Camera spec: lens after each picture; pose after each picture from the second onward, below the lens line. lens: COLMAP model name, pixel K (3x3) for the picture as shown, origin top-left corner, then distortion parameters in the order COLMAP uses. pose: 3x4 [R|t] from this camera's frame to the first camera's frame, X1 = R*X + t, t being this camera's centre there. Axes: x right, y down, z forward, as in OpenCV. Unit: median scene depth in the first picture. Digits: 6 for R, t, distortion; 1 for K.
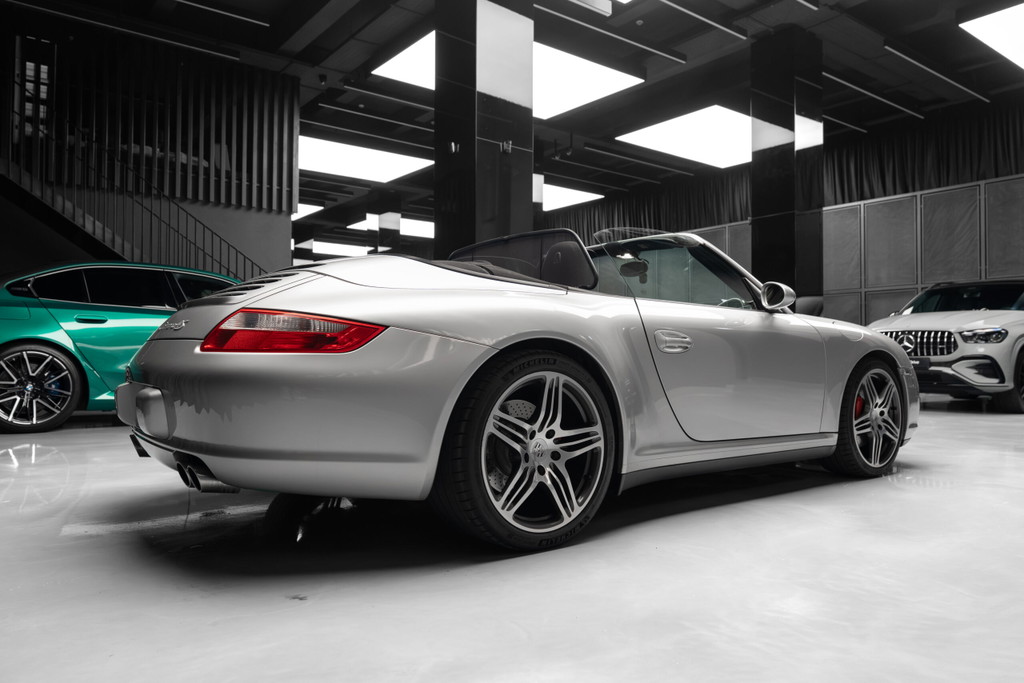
lens RADIAL K [[737.7, 0, 512.0], [0, 737.7, 341.5], [0, 0, 1]] dist [0.003467, 0.002009]
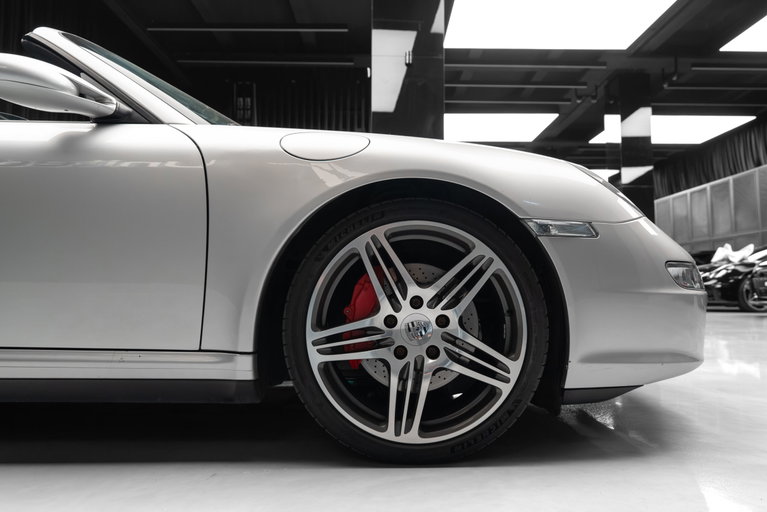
lens RADIAL K [[492.0, 0, 383.5], [0, 492.0, 256.0], [0, 0, 1]] dist [0.001858, 0.000749]
pose [[0.792206, -0.034882, -0.609256, 0.492680], [0.016753, 0.999232, -0.035426, 0.051213], [0.610024, 0.017858, 0.792182, 0.559257]]
